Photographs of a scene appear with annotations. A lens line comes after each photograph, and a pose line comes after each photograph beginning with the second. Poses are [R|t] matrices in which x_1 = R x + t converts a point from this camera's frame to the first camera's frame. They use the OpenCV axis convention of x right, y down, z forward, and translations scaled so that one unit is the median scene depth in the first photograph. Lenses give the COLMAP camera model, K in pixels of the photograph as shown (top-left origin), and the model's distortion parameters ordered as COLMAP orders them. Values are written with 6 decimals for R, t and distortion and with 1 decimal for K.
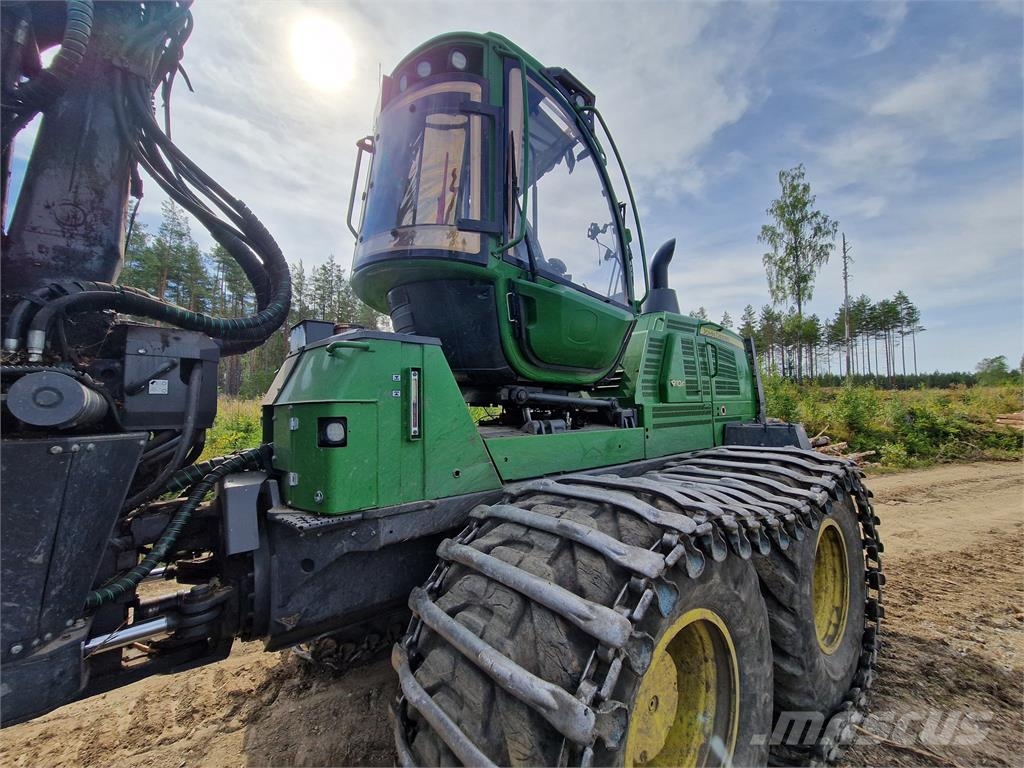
lens RADIAL K [[418.1, 0, 512.5], [0, 418.1, 385.5], [0, 0, 1]] dist [0.011778, -0.007140]
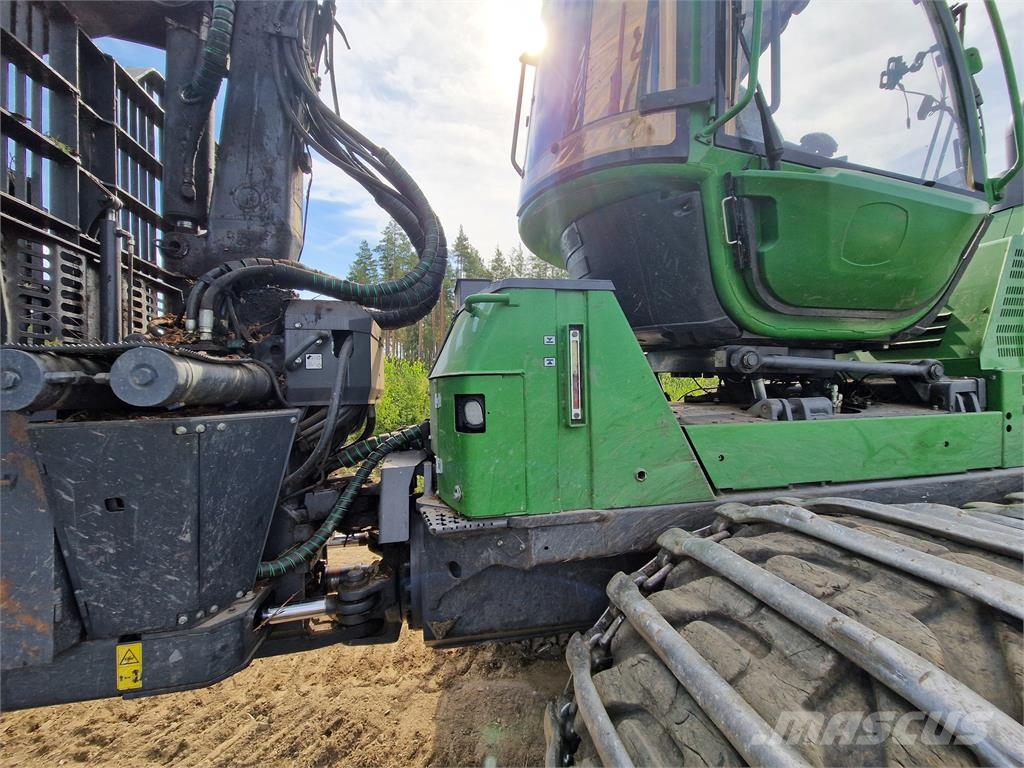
lens RADIAL K [[418.1, 0, 512.5], [0, 418.1, 385.5], [0, 0, 1]] dist [0.011778, -0.007140]
pose [[0.877765, -0.000102, -0.479091, 0.013778], [0.034995, 0.997342, 0.063903, 0.010718], [0.477811, -0.072857, 0.875436, 0.318454]]
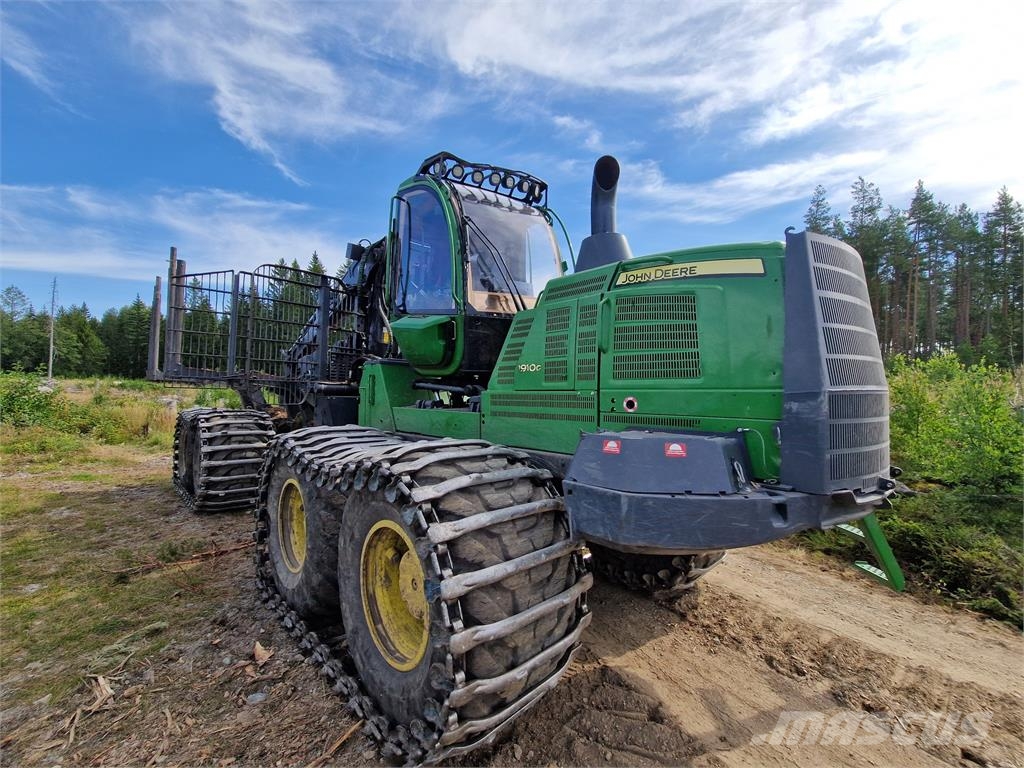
lens RADIAL K [[421.8, 0, 515.1], [0, 421.8, 392.4], [0, 0, 1]] dist [0.013980, -0.007513]
pose [[0.085082, 0.018293, -0.996206, 2.233383], [0.041954, 0.998879, 0.021926, 0.043776], [0.995490, -0.043661, 0.084219, 1.594188]]
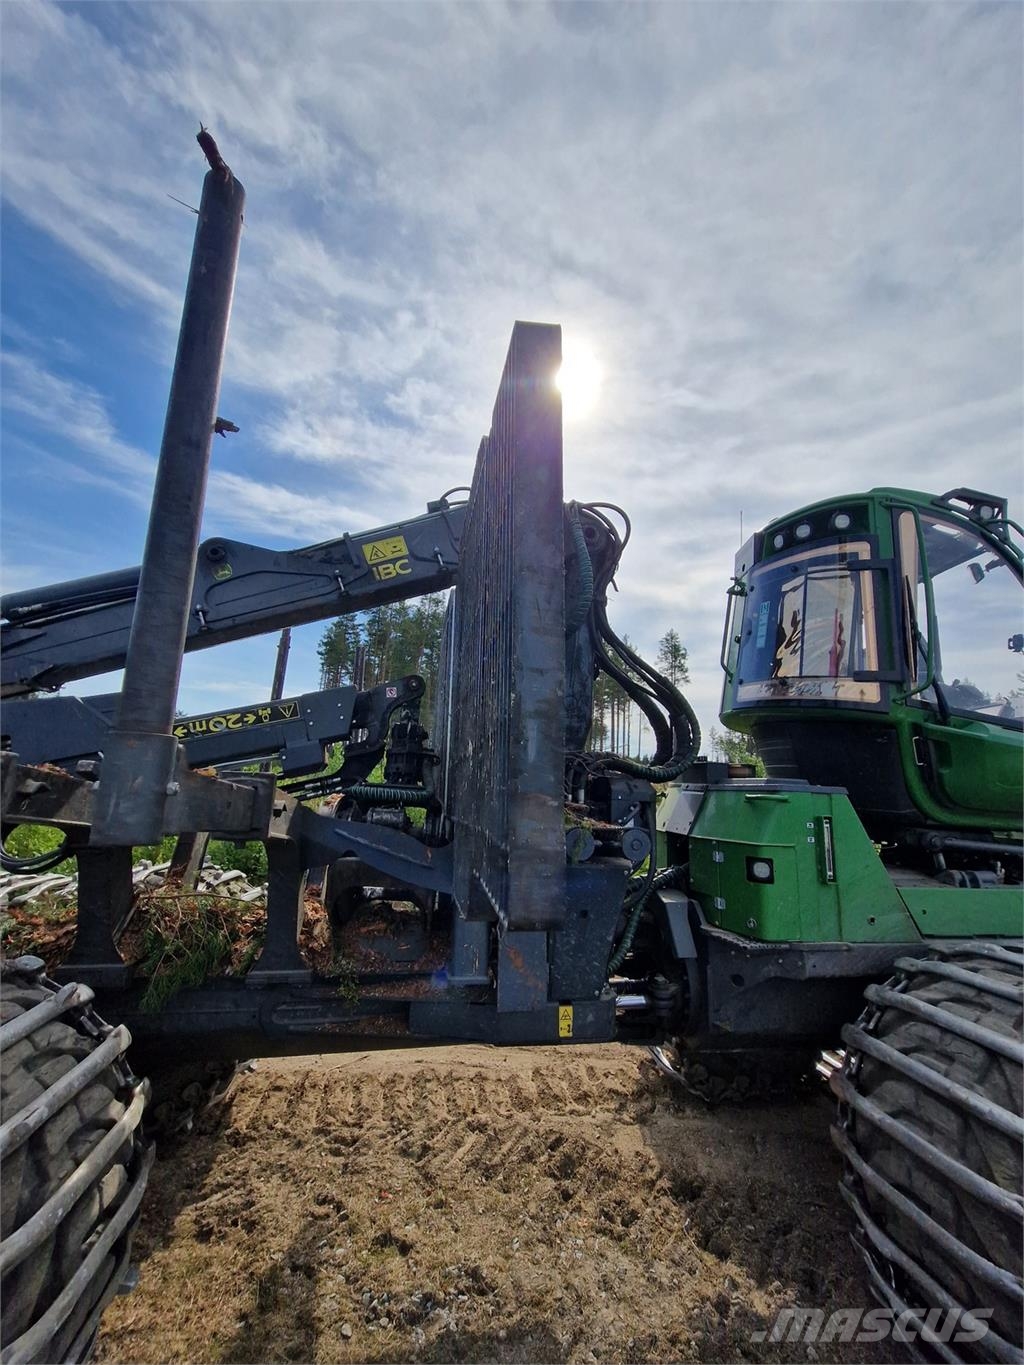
lens RADIAL K [[562.3, 0, 488.8], [0, 562.3, 682.1], [0, 0, 1]] dist [0.013980, -0.007513]
pose [[0.857585, -0.043873, -0.512468, -0.213351], [-0.022794, 0.992135, -0.123083, -0.190446], [0.513837, 0.117235, 0.849840, -0.784159]]
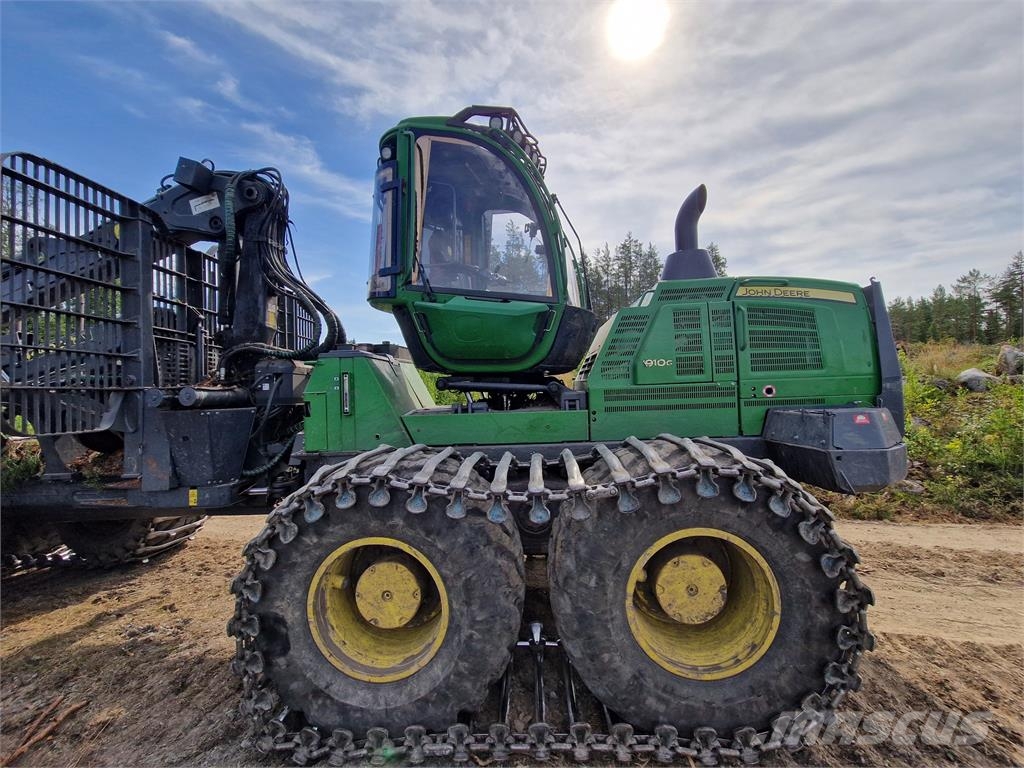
lens RADIAL K [[415.3, 0, 512.1], [0, 415.3, 386.7], [0, 0, 1]] dist [0.012259, -0.006826]
pose [[0.737355, -0.004013, -0.675494, 1.374149], [0.056678, 0.996824, 0.055946, -0.039064], [0.673124, -0.079538, 0.735240, 0.213457]]
